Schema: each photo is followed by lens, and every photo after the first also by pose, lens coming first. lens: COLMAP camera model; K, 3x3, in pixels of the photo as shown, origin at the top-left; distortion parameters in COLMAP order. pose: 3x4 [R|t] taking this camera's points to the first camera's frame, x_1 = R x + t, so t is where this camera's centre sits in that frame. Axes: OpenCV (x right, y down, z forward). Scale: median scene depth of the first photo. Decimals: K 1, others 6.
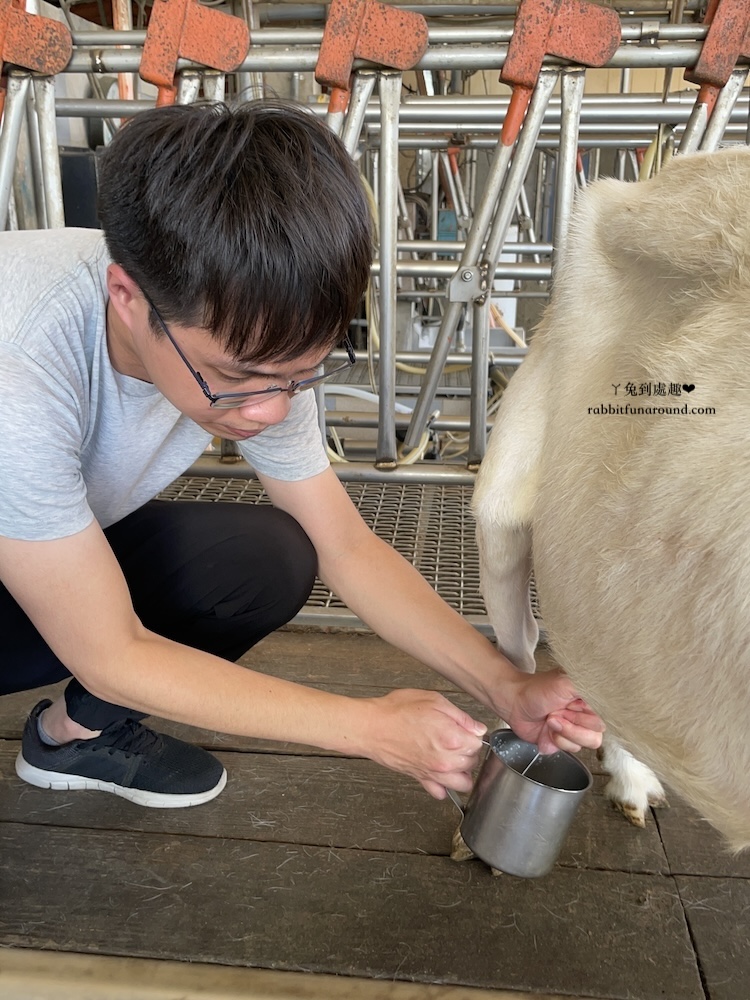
lens RADIAL K [[942.4, 0, 376.0], [0, 942.4, 501.3], [0, 0, 1]] dist [0.009571, 0.000000]
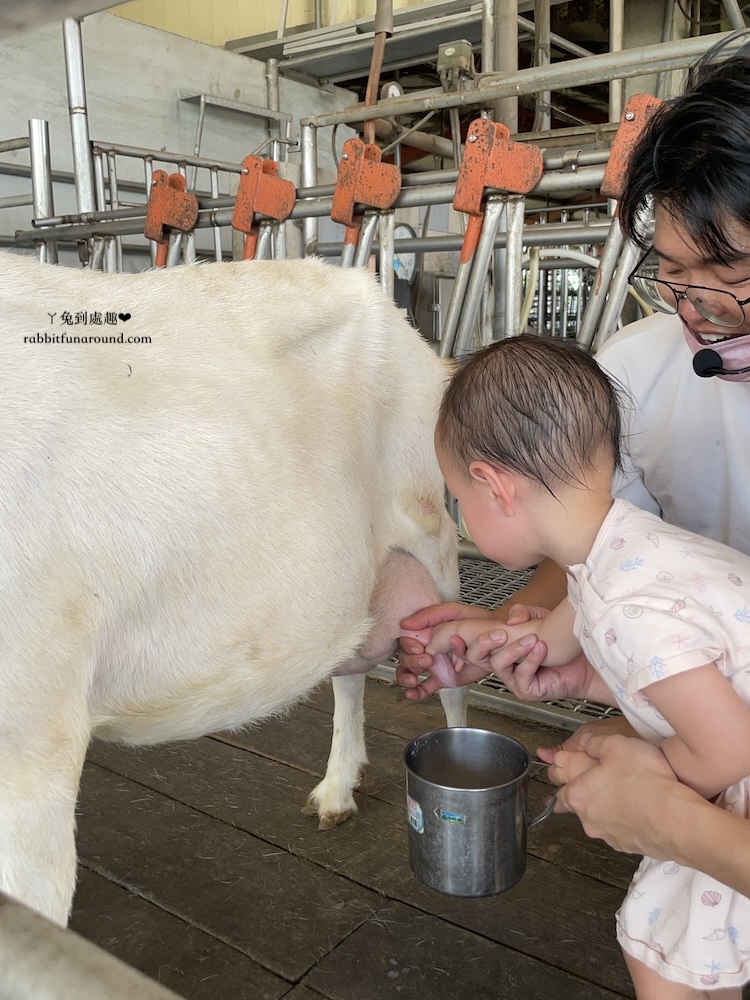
lens RADIAL K [[942.4, 0, 374.8], [0, 942.4, 495.6], [0, 0, 1]] dist [0.009571, 0.000000]
pose [[0.857892, 0.075159, -0.508303, 0.670386], [-0.127964, 0.989328, -0.069687, 0.000059], [0.497640, 0.124828, 0.858354, -0.015075]]
